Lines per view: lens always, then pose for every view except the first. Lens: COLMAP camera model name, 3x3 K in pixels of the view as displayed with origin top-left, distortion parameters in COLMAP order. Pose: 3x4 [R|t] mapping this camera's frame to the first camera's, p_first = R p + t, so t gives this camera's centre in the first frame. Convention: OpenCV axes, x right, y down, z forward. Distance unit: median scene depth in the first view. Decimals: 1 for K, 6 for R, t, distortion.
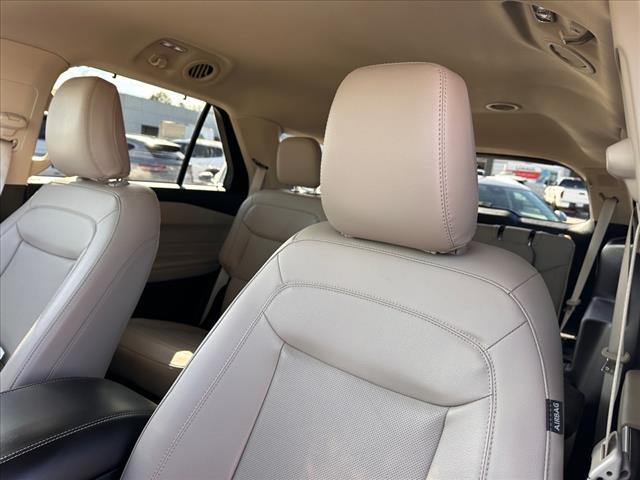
lens RADIAL K [[459.0, 0, 321.2], [0, 459.0, 240.6], [0, 0, 1]] dist [0.001282, -0.010481]
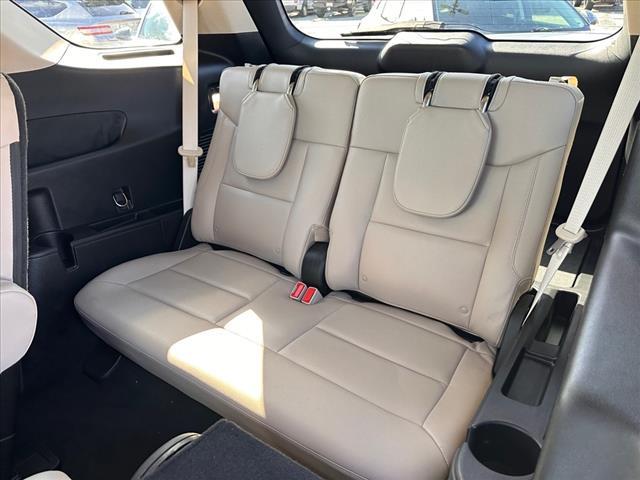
lens RADIAL K [[459.0, 0, 318.8], [0, 459.0, 238.4], [0, 0, 1]] dist [0.001282, -0.010481]
pose [[0.988075, -0.122801, -0.092885, 0.316083], [0.146384, 0.936256, 0.319369, -0.044633], [0.047745, -0.329158, 0.943067, 0.506600]]
